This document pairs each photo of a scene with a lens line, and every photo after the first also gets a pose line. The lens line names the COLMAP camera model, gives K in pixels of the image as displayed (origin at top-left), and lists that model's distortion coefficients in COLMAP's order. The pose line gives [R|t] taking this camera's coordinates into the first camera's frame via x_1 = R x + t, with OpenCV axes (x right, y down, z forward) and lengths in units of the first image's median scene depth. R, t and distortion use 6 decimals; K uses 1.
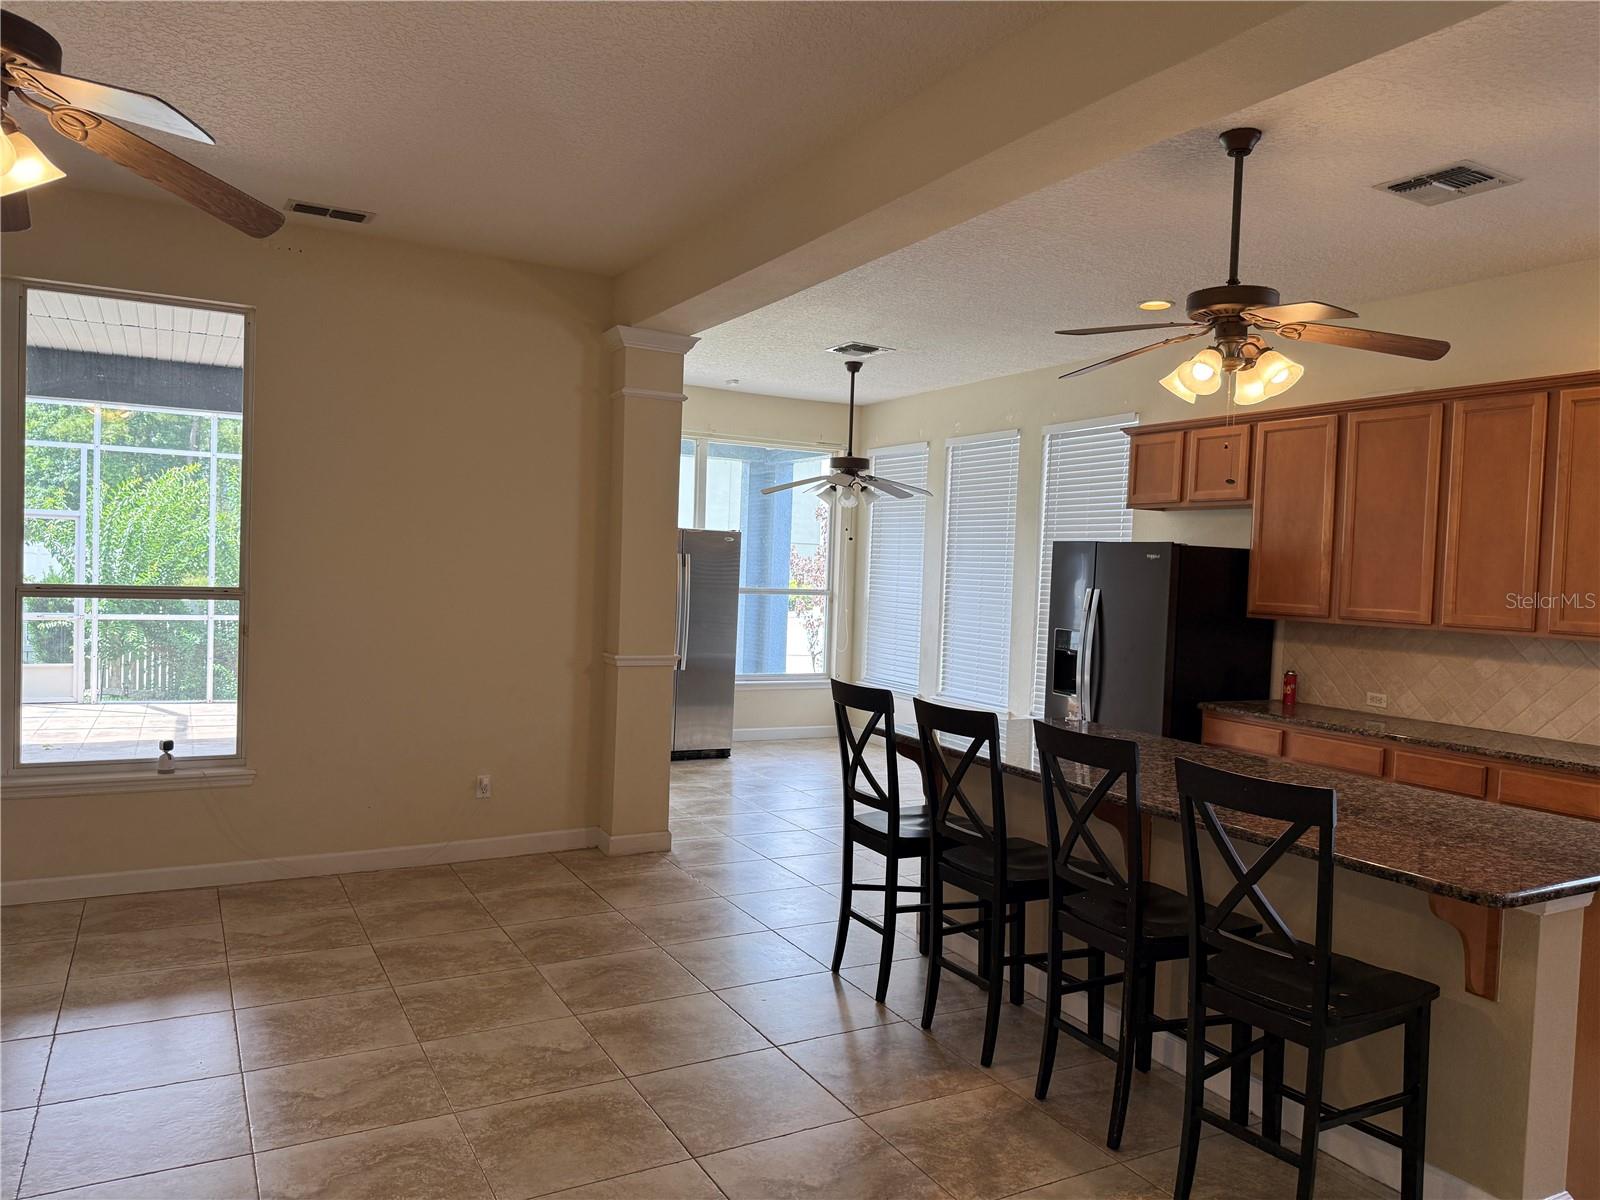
lens RADIAL K [[1131.9, 0, 794.9], [0, 1131.9, 599.0], [0, 0, 1]] dist [0.143137, -0.195858]
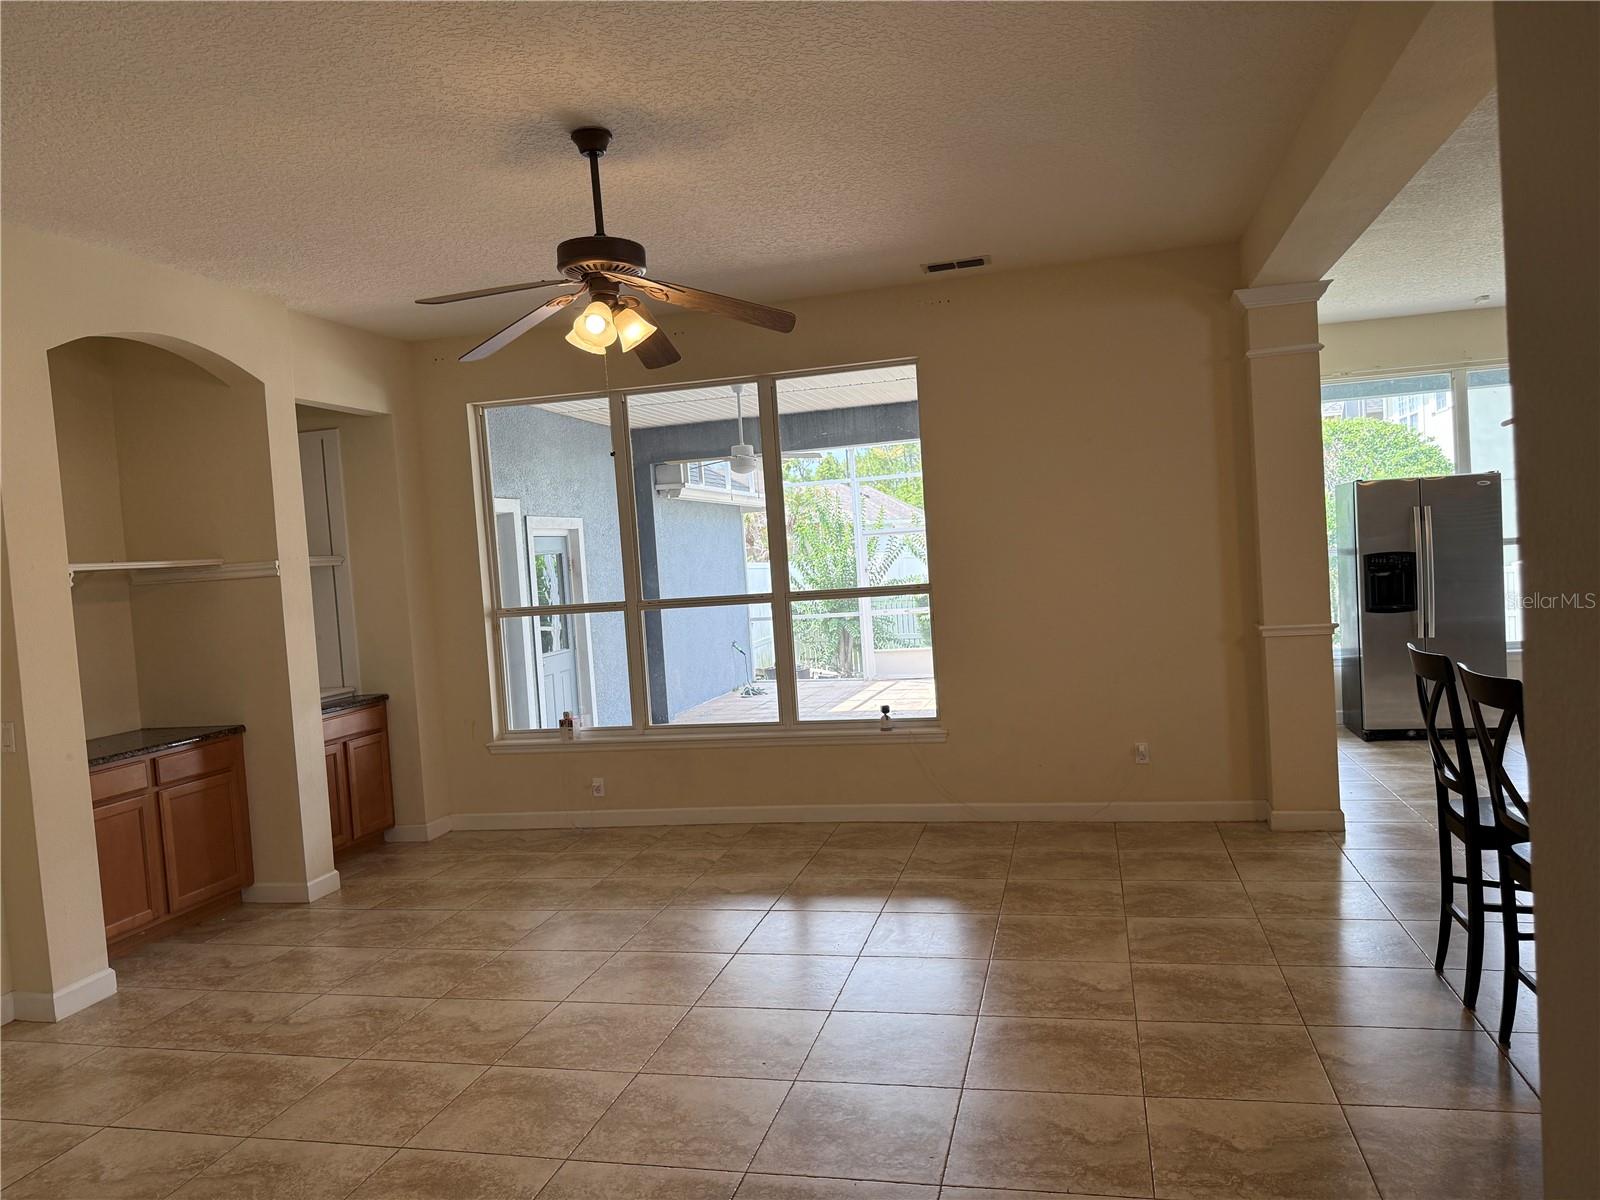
lens RADIAL K [[1128.8, 0, 797.6], [0, 1128.8, 594.3], [0, 0, 1]] dist [0.082482, -0.075972]
pose [[0.733170, -0.060522, -0.677346, 0.239482], [0.072402, 0.997318, -0.010743, 0.005027], [0.676180, -0.041165, 0.735586, 0.013300]]
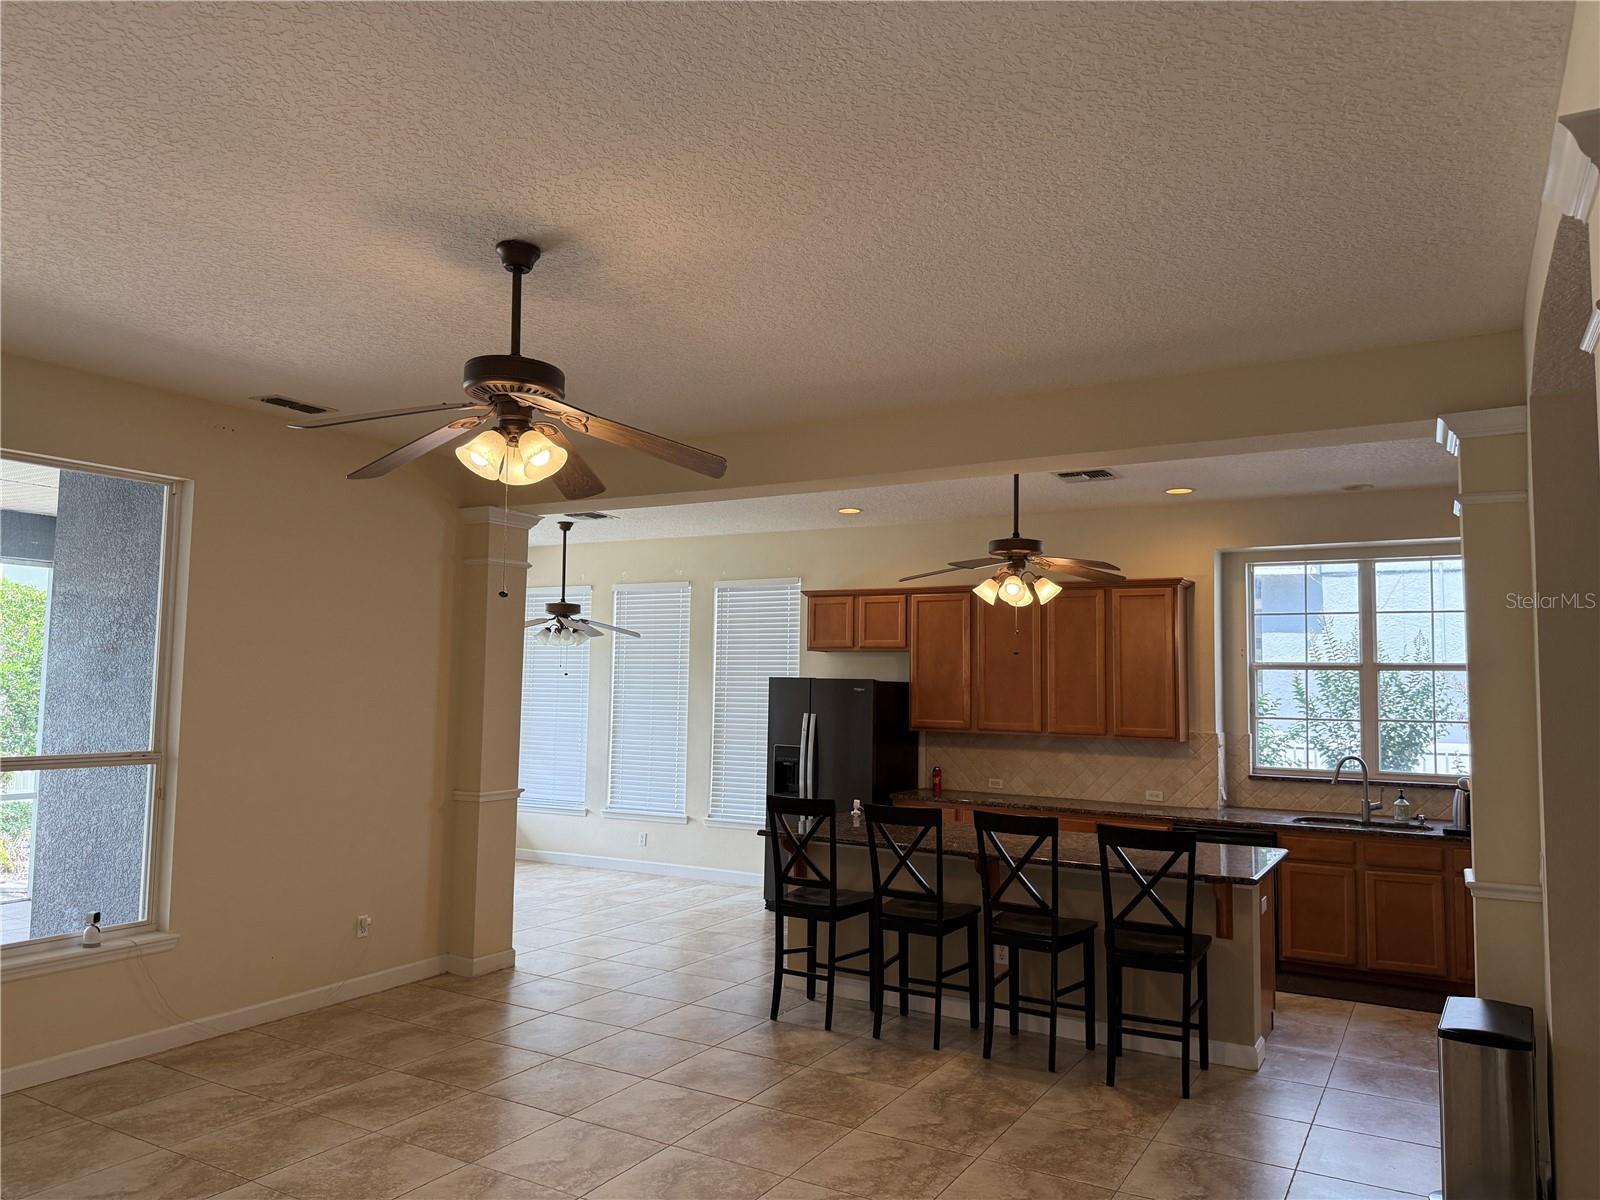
lens RADIAL K [[1128.8, 0, 797.6], [0, 1128.8, 594.3], [0, 0, 1]] dist [0.082482, -0.075972]
pose [[0.860448, 0.016240, 0.509280, -0.514971], [0.032450, 0.995716, -0.086578, -0.041497], [-0.508504, 0.091022, 0.856235, -0.158119]]
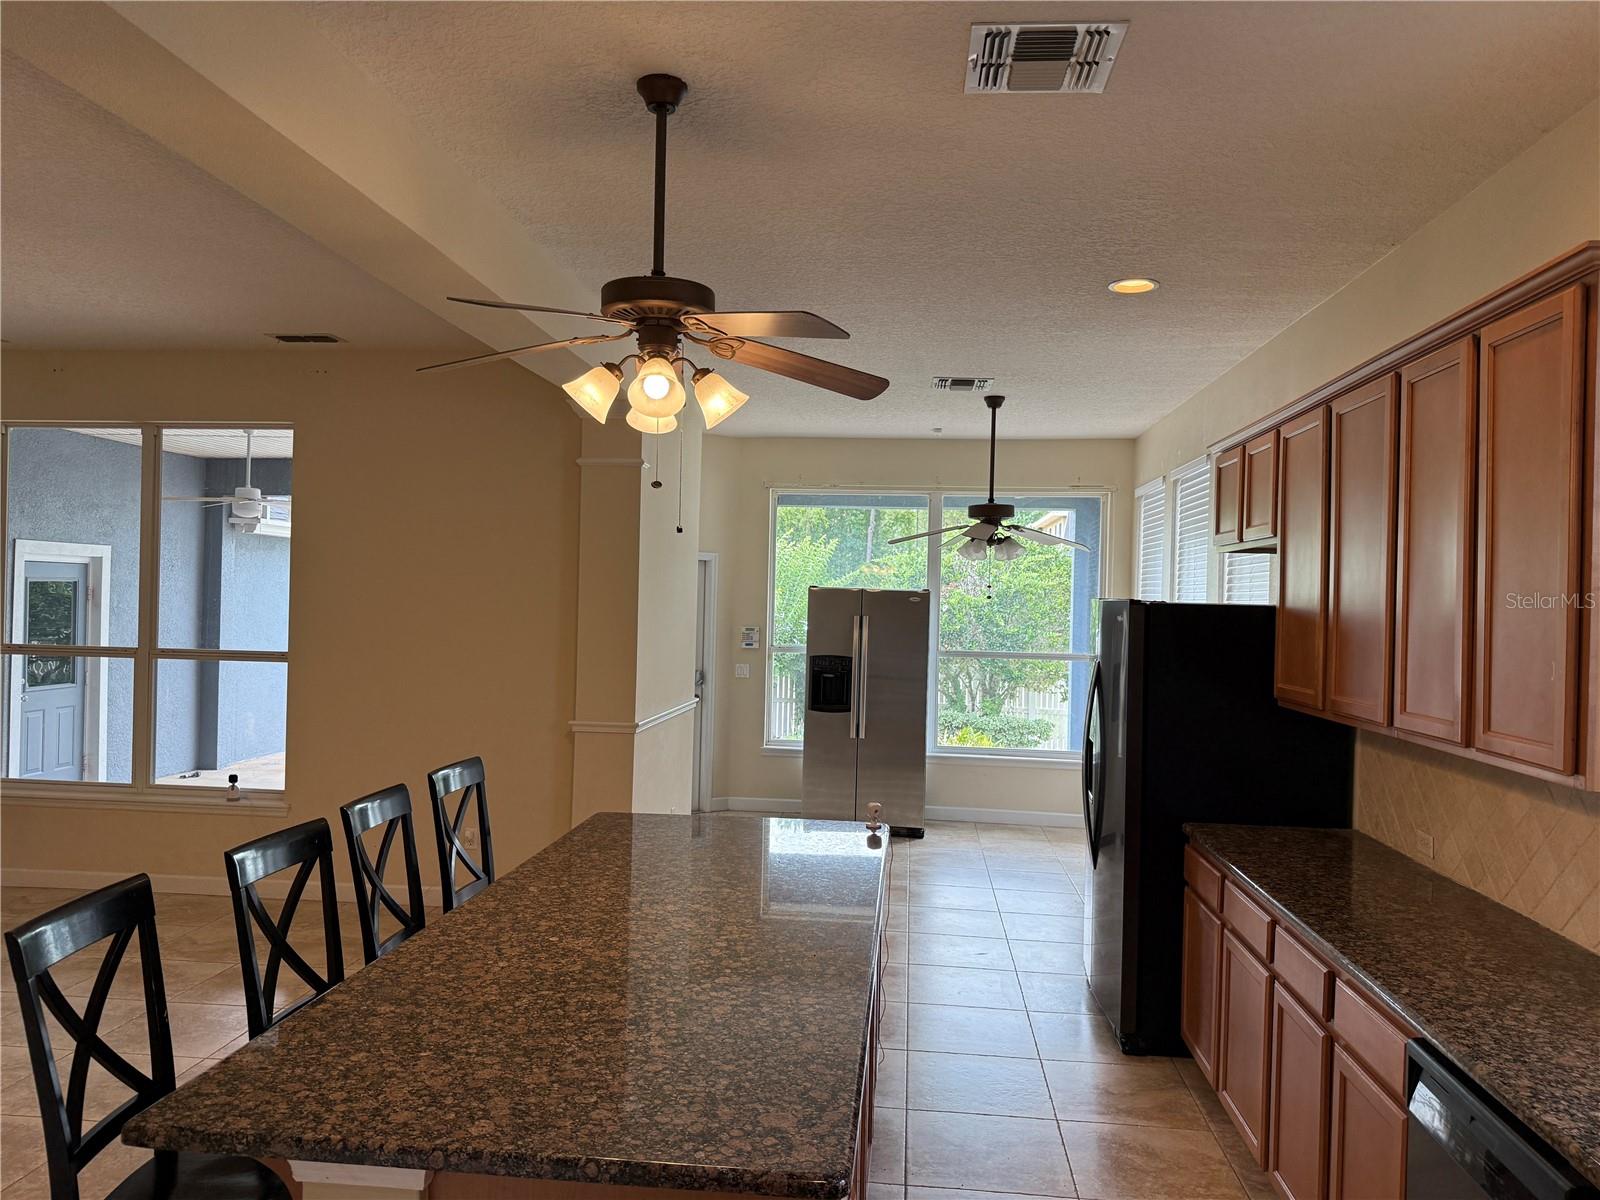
lens RADIAL K [[1118.5, 0, 800.0], [0, 1118.5, 600.0], [0, 0, 1]] dist [0.006595, 0.002221]
pose [[0.835440, -0.015907, -0.549352, 0.615966], [-0.011093, 0.998889, -0.045793, -0.016278], [0.549470, 0.044351, 0.834335, 0.316509]]
